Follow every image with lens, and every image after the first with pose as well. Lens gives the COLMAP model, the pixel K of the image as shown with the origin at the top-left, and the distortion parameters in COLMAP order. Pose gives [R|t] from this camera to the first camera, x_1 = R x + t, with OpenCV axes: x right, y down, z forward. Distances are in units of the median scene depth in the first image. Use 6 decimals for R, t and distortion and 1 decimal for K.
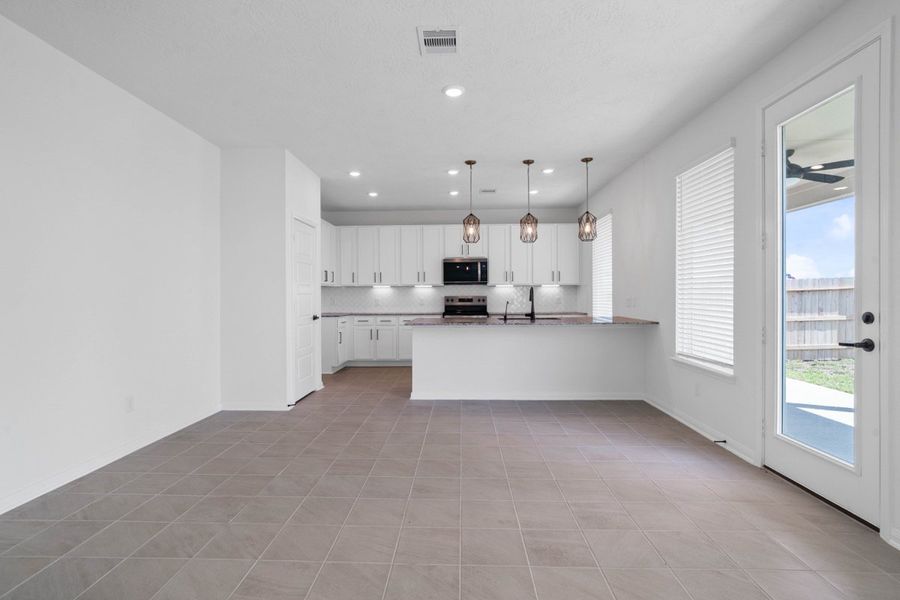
lens RADIAL K [[429.1, 0, 449.8], [0, 429.1, 296.1], [0, 0, 1]] dist [0.003604, 0.000067]
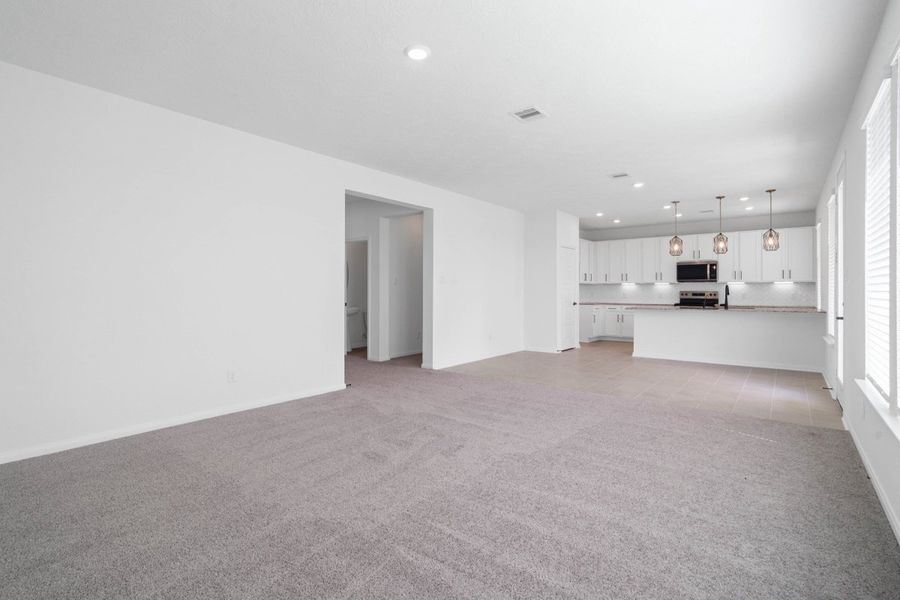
lens RADIAL K [[429.1, 0, 449.6], [0, 429.1, 293.1], [0, 0, 1]] dist [0.003604, 0.000067]
pose [[0.802914, 0.008285, -0.596037, 0.208574], [-0.003149, 0.999948, 0.009657, -0.004290], [0.596086, -0.005877, 0.802899, -0.449424]]
